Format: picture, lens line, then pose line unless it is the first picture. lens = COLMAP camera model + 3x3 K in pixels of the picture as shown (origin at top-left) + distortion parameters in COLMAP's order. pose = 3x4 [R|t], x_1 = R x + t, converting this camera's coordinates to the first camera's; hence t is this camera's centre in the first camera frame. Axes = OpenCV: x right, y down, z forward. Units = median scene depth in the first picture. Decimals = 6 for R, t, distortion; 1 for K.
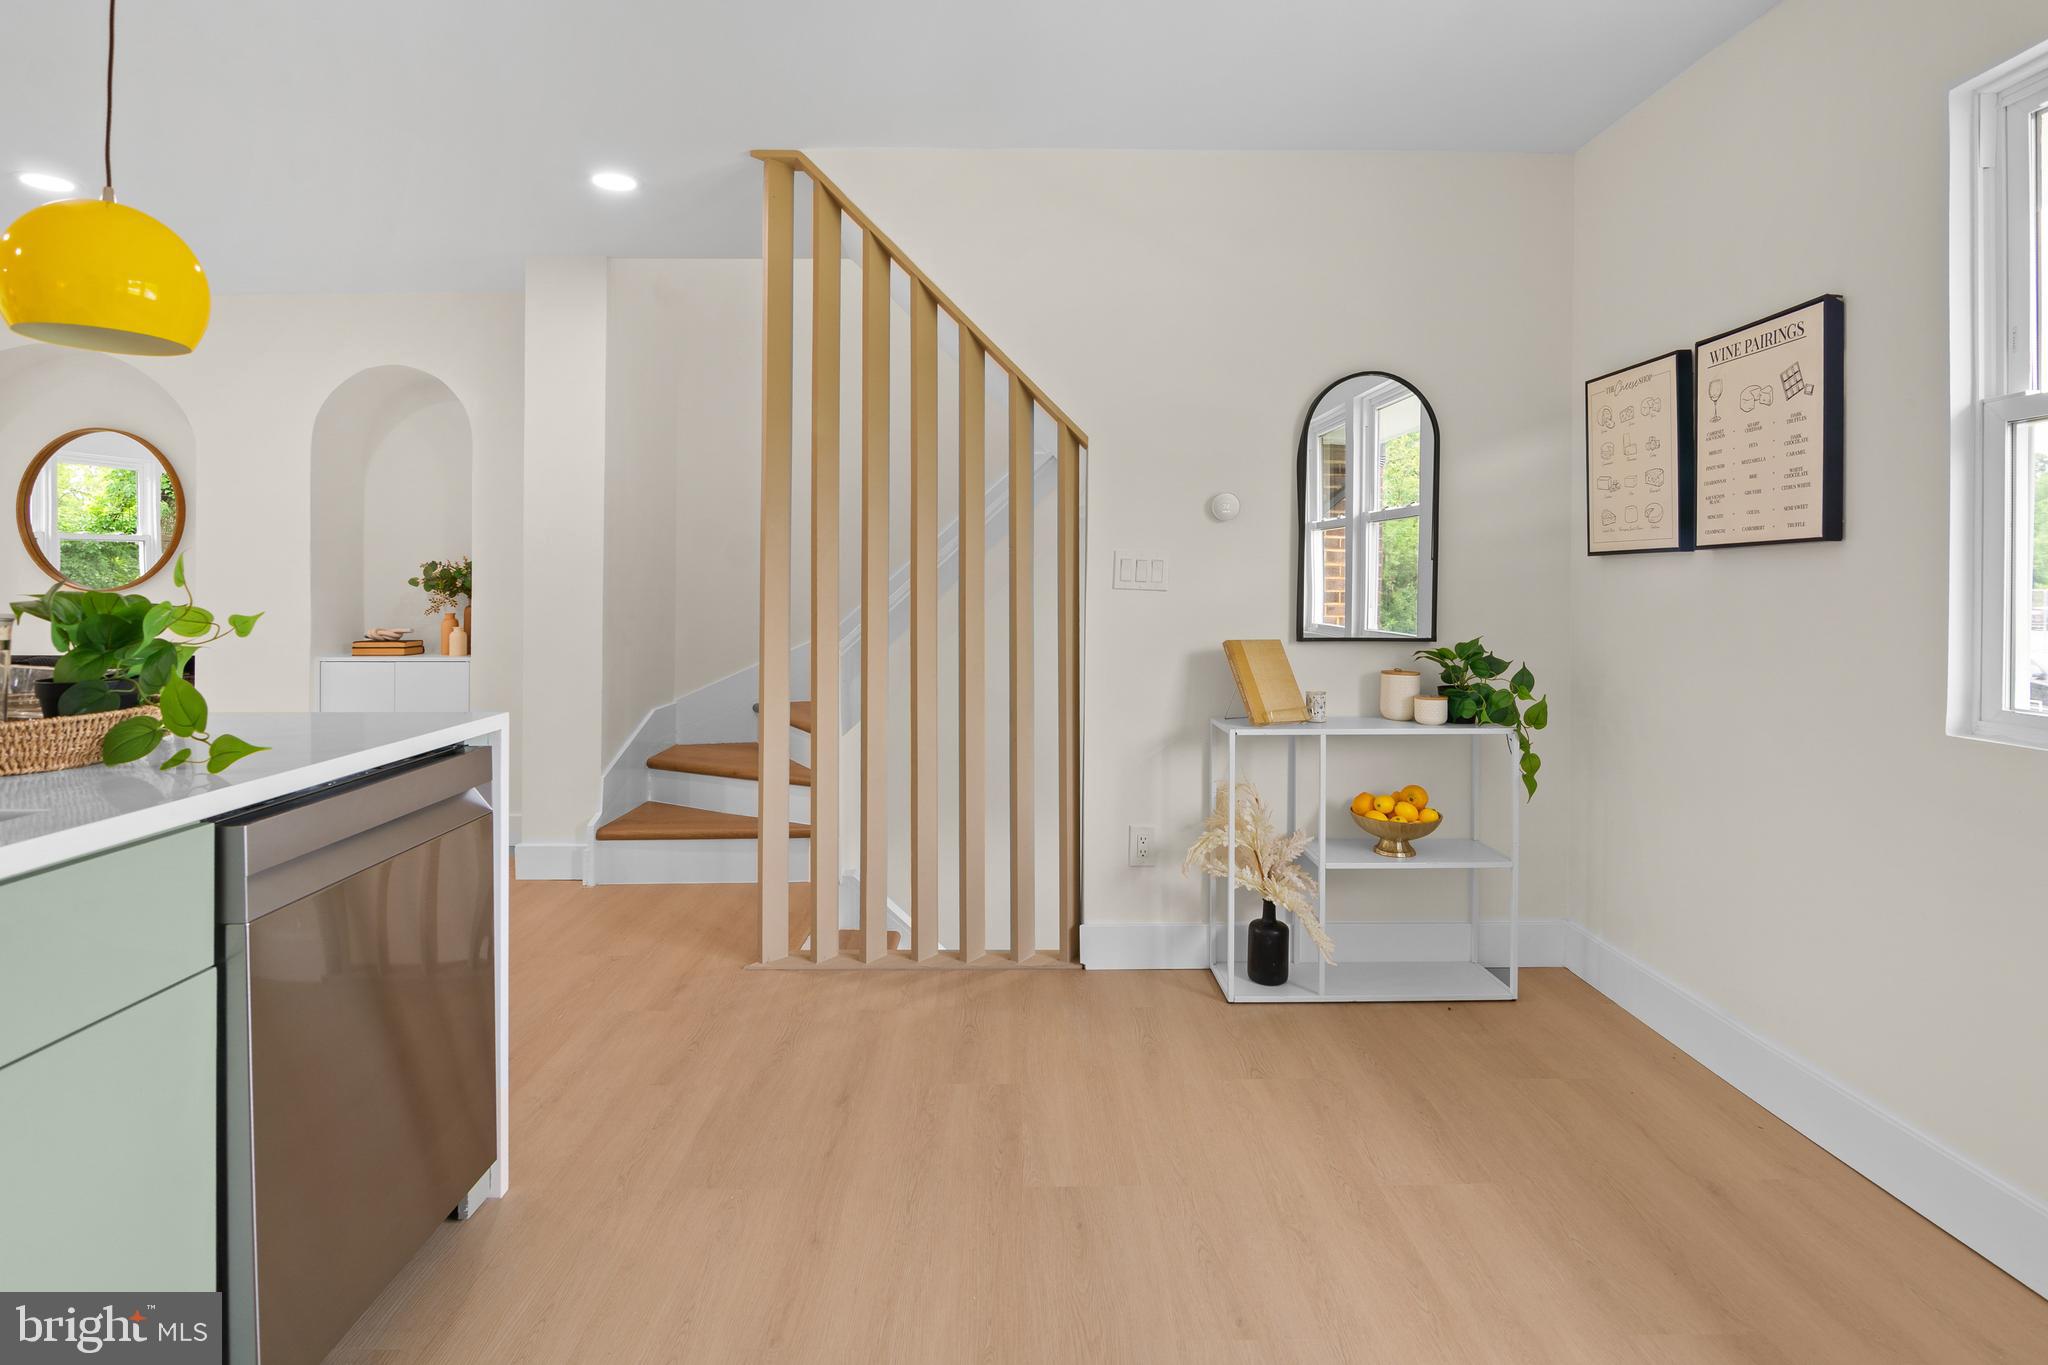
lens RADIAL K [[1021.9, 0, 1028.2], [0, 1021.9, 583.5], [0, 0, 1]] dist [-0.002741, -0.000517]
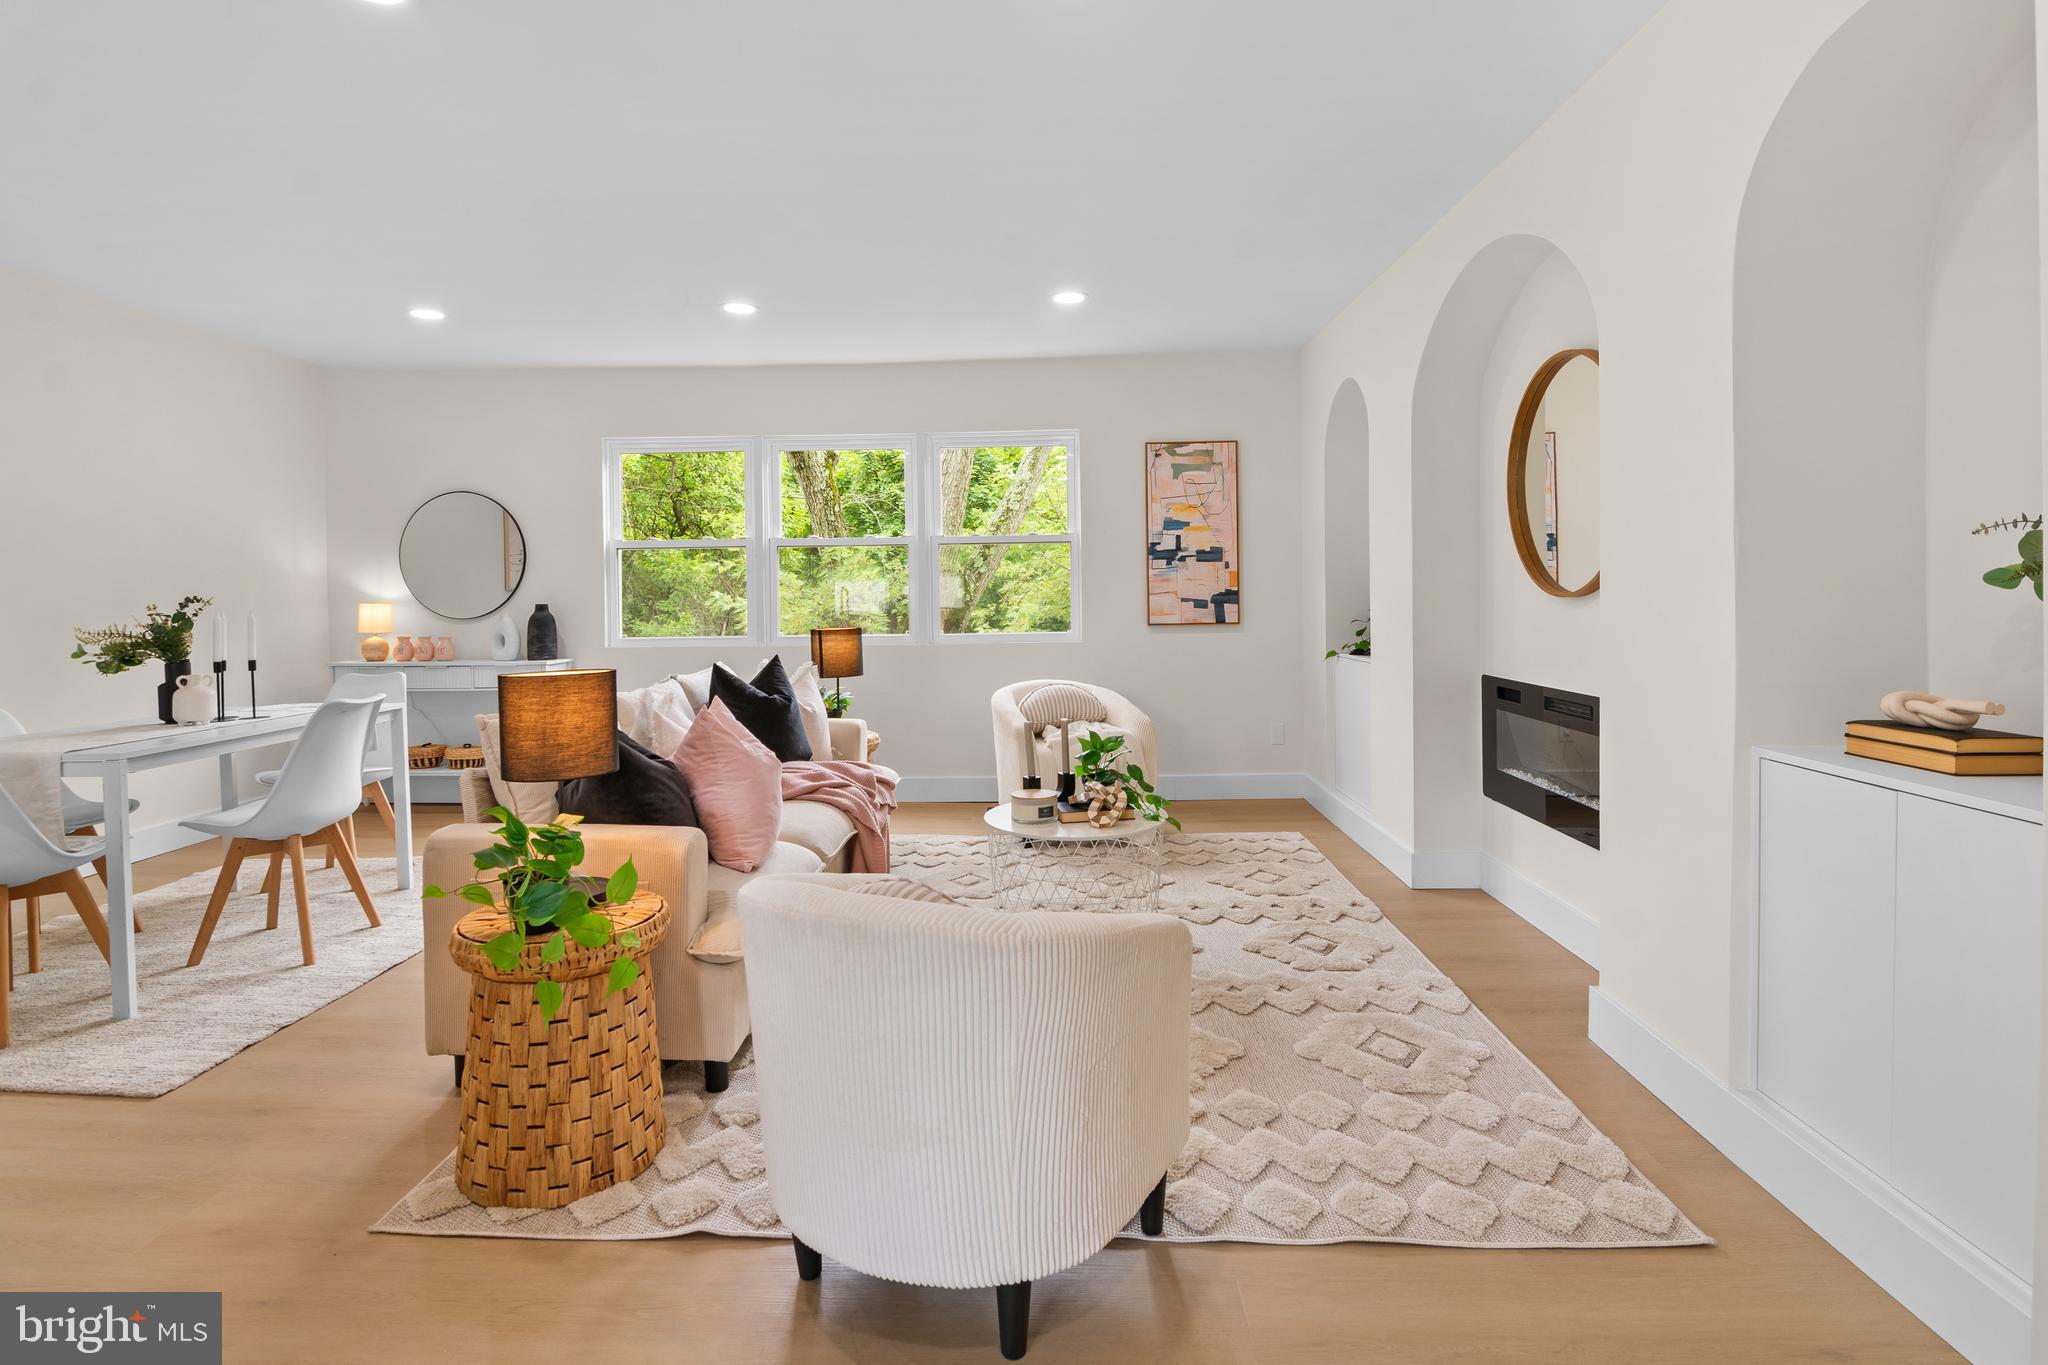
lens RADIAL K [[1020.8, 0, 1023.0], [0, 1020.8, 602.2], [0, 0, 1]] dist [-0.007218, -0.001833]
pose [[-0.049362, 0.012002, -0.998709, -0.335963], [0.011203, 0.999872, 0.011463, -0.001902], [0.998718, -0.010623, -0.049490, 1.020021]]
